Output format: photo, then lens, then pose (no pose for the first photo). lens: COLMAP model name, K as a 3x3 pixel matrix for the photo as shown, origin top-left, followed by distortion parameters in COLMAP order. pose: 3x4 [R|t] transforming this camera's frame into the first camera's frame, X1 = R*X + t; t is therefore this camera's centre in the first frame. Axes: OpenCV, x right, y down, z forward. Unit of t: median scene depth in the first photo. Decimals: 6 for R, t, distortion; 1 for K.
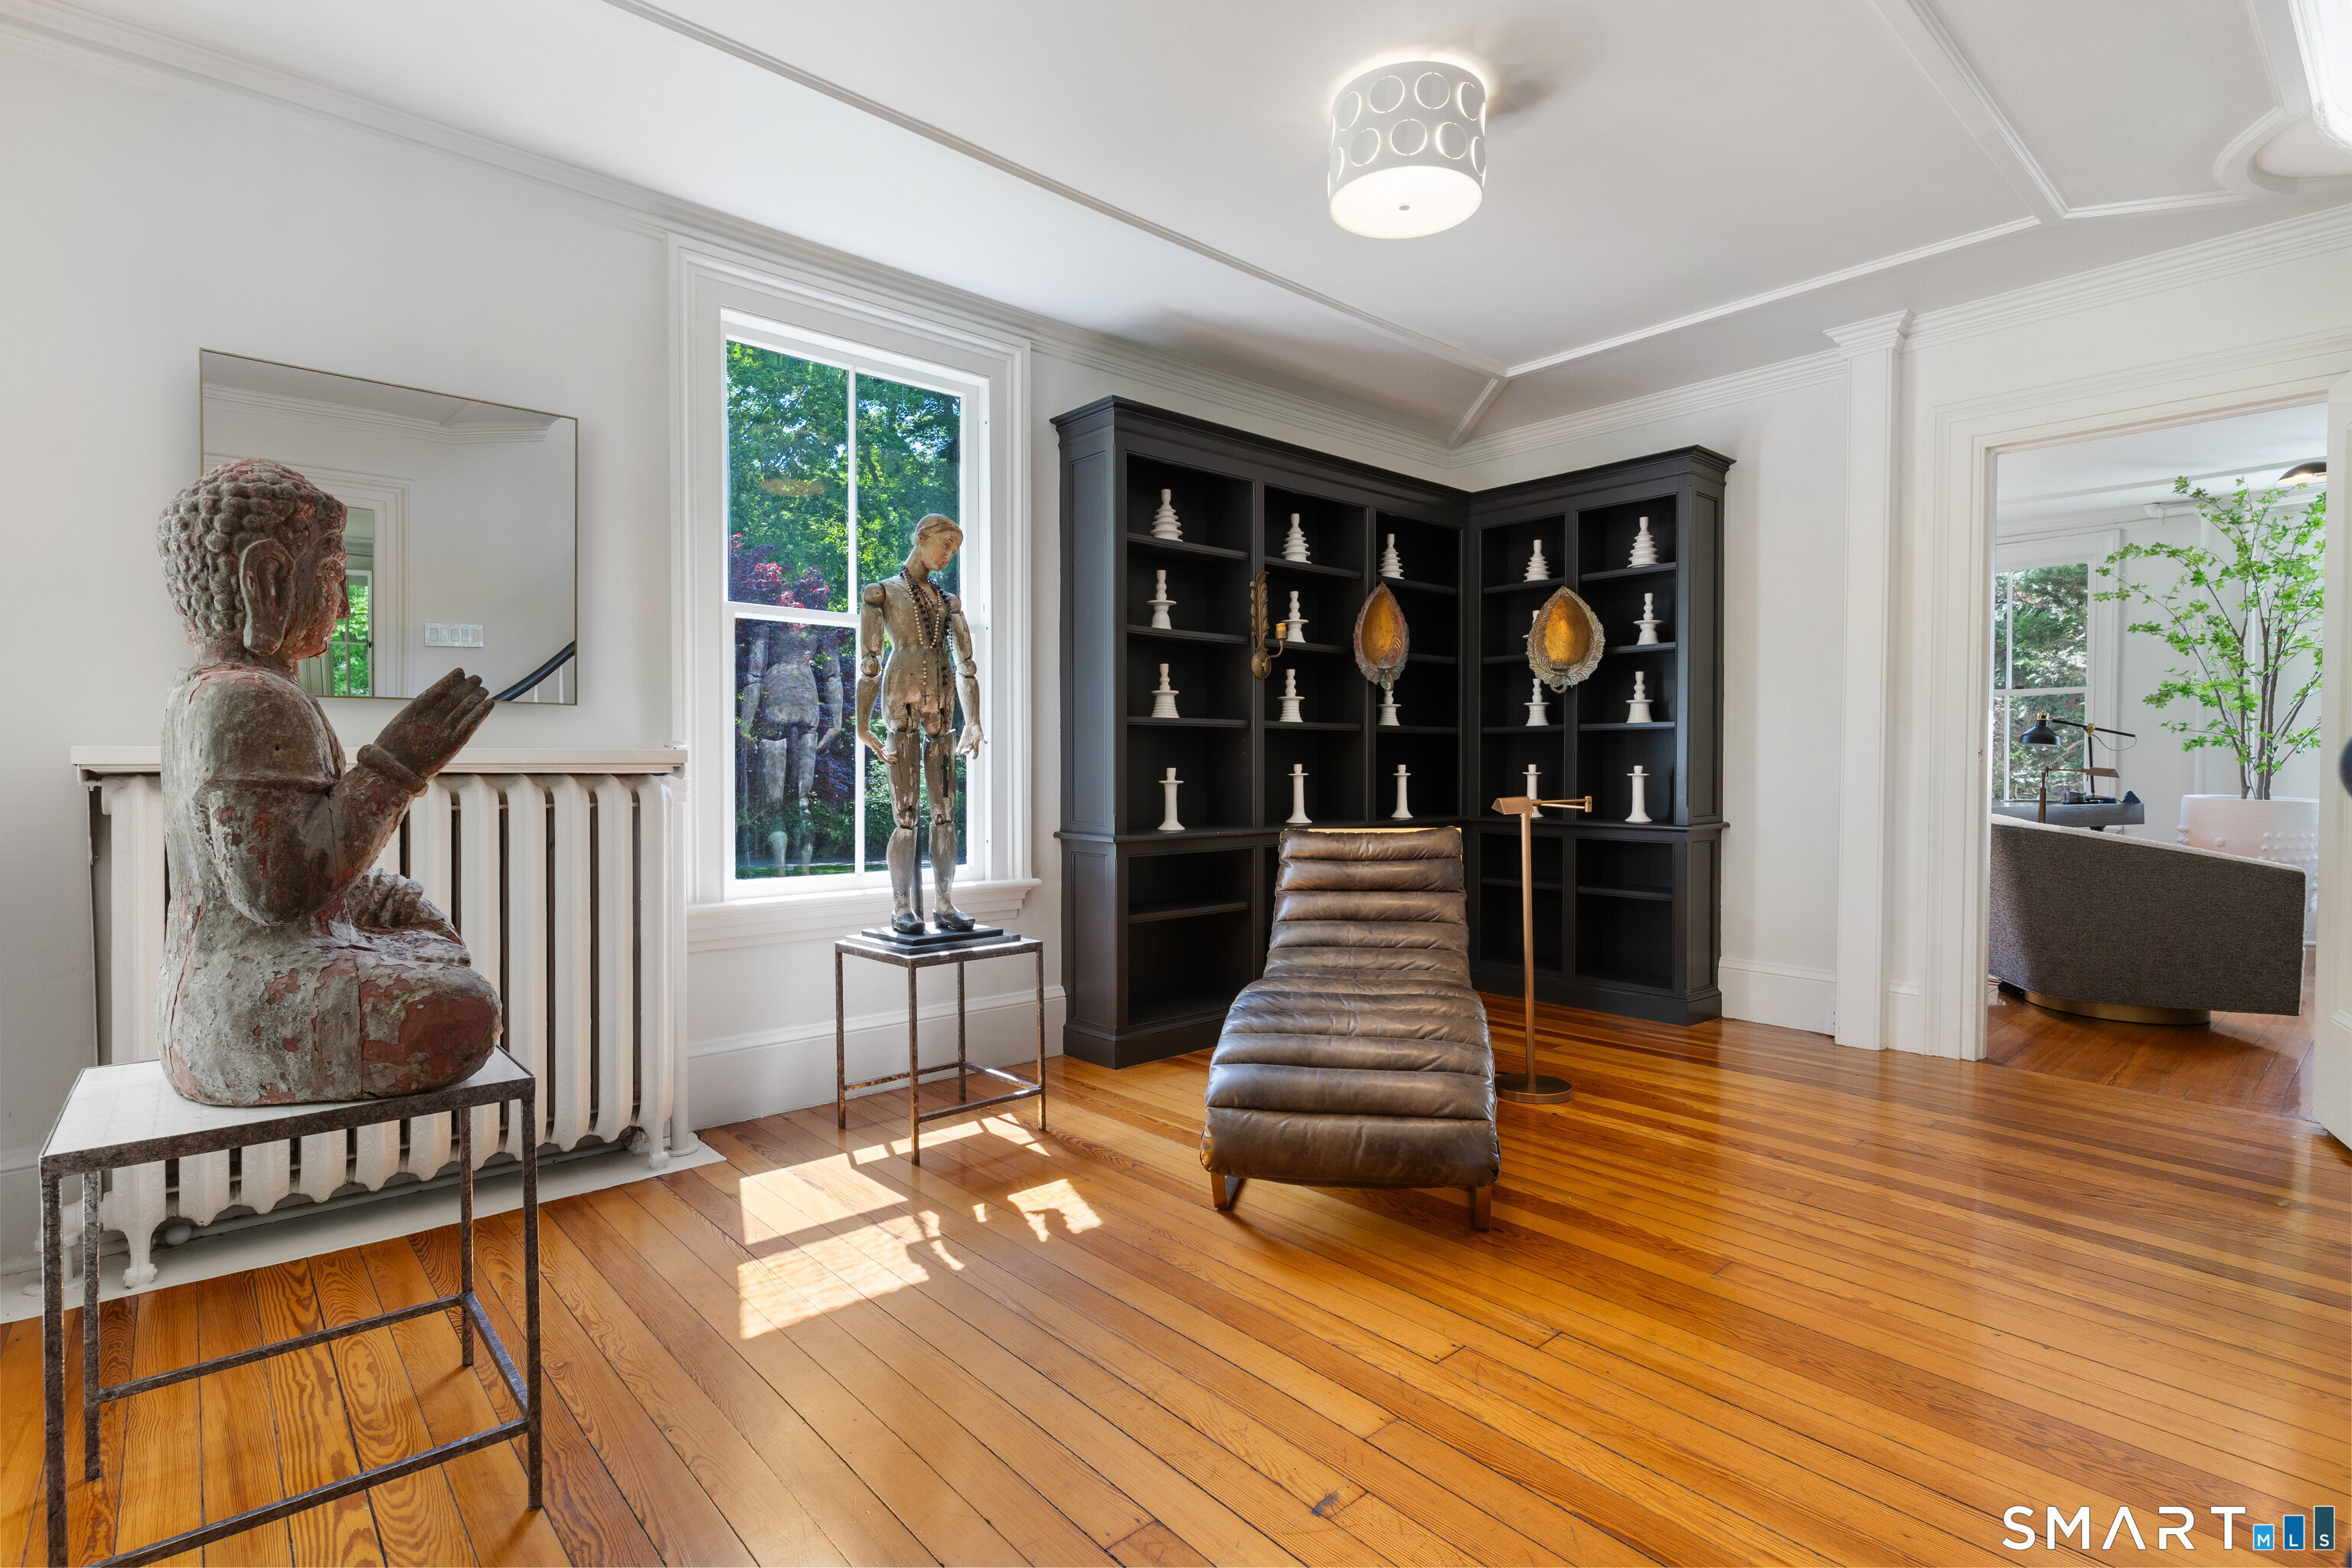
lens RADIAL K [[1124.4, 0, 1163.7], [0, 1124.4, 783.5], [0, 0, 1]] dist [0.006309, 0.000410]
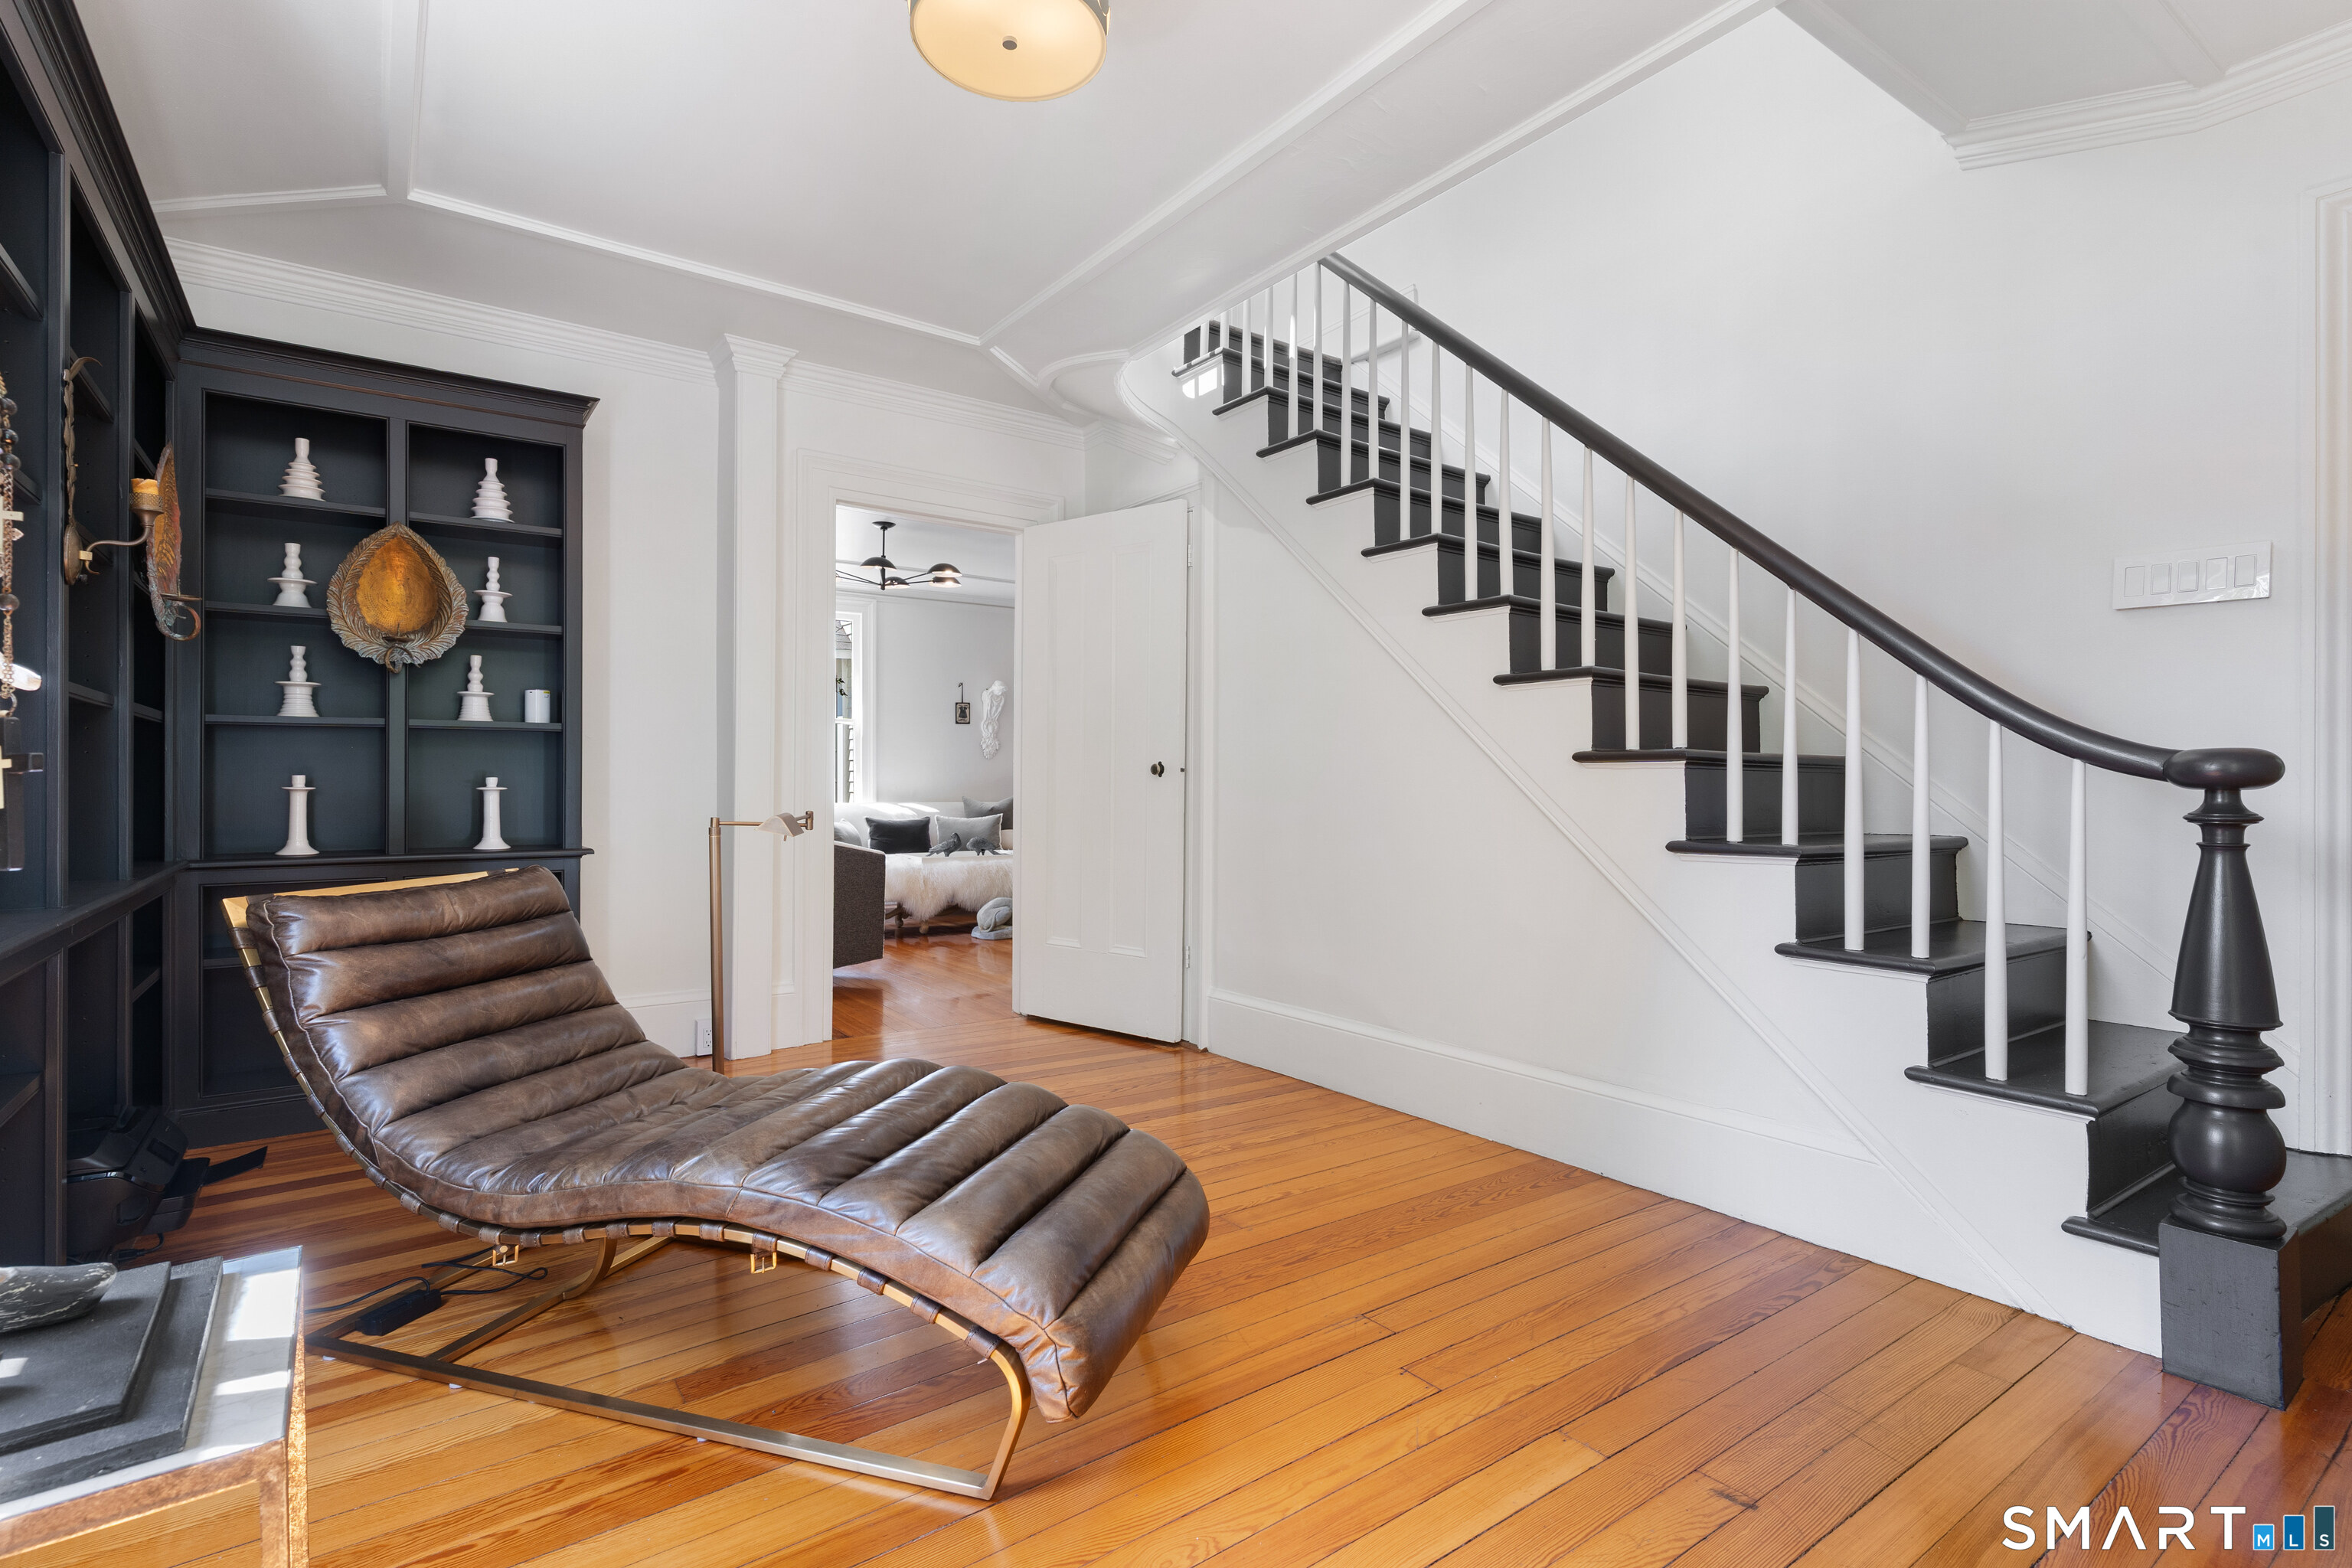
lens RADIAL K [[1124.4, 0, 1165.3], [0, 1124.4, 779.1], [0, 0, 1]] dist [0.006309, 0.000410]
pose [[0.100711, 0.005650, 0.994900, -0.329982], [0.018126, 0.999807, -0.007513, -0.000716], [-0.994751, 0.018790, 0.100589, 0.504808]]
